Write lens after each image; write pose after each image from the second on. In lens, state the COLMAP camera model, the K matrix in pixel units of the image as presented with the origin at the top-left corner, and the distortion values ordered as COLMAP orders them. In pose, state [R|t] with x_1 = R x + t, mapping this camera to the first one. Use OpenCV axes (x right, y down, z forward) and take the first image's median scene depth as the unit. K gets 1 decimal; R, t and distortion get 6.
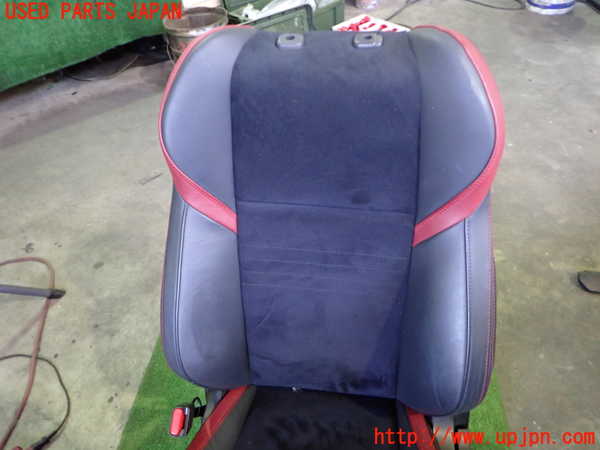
lens RADIAL K [[452.7, 0, 300.0], [0, 452.7, 225.0], [0, 0, 1]] dist [0.020107, -0.002282]
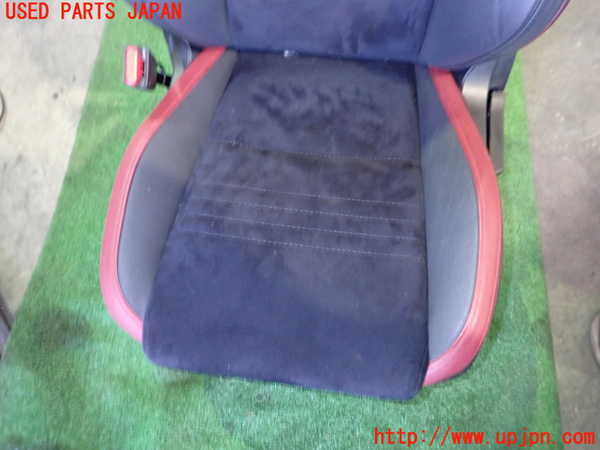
lens RADIAL K [[452.7, 0, 300.0], [0, 452.7, 225.0], [0, 0, 1]] dist [0.020107, -0.002282]
pose [[0.997809, -0.010850, 0.065259, -0.035891], [-0.019271, 0.896005, 0.443627, 0.230290], [-0.063285, -0.443912, 0.893833, 0.145904]]
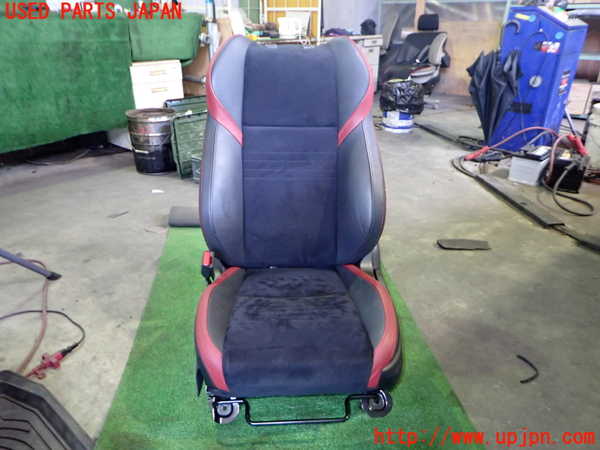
lens RADIAL K [[452.7, 0, 300.0], [0, 452.7, 225.0], [0, 0, 1]] dist [0.020107, -0.002282]
pose [[0.973386, -0.018132, 0.228454, -0.217726], [0.091915, 0.944063, -0.316698, 0.591601], [-0.209932, 0.329267, 0.920604, -0.382119]]
